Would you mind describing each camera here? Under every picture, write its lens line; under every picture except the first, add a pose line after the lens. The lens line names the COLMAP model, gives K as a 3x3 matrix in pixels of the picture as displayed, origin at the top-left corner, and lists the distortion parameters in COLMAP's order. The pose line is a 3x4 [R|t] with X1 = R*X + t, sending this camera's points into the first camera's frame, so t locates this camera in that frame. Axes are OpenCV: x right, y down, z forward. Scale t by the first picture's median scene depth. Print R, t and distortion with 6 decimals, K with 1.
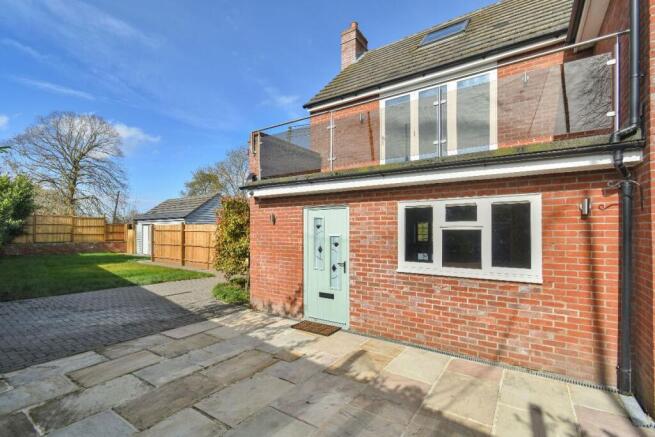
lens RADIAL K [[302.1, 0, 326.3], [0, 302.1, 225.7], [0, 0, 1]] dist [-0.002441, -0.000893]
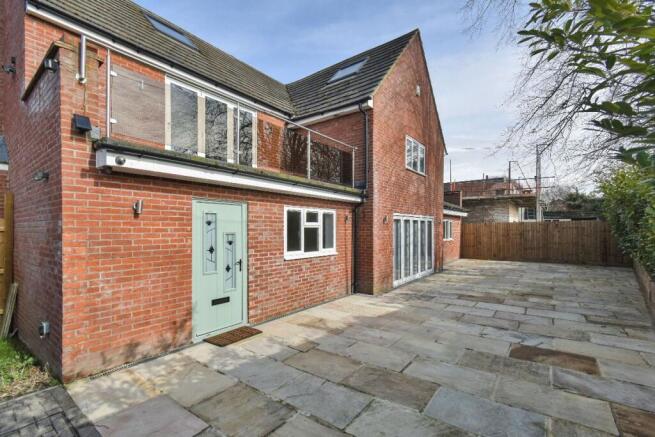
lens RADIAL K [[302.1, 0, 325.7], [0, 302.1, 221.9], [0, 0, 1]] dist [-0.002441, -0.000893]
pose [[0.041857, 0.023755, 0.998841, -0.954491], [-0.013591, 0.999638, -0.023205, 0.016718], [-0.999031, -0.012604, 0.042164, 0.714326]]
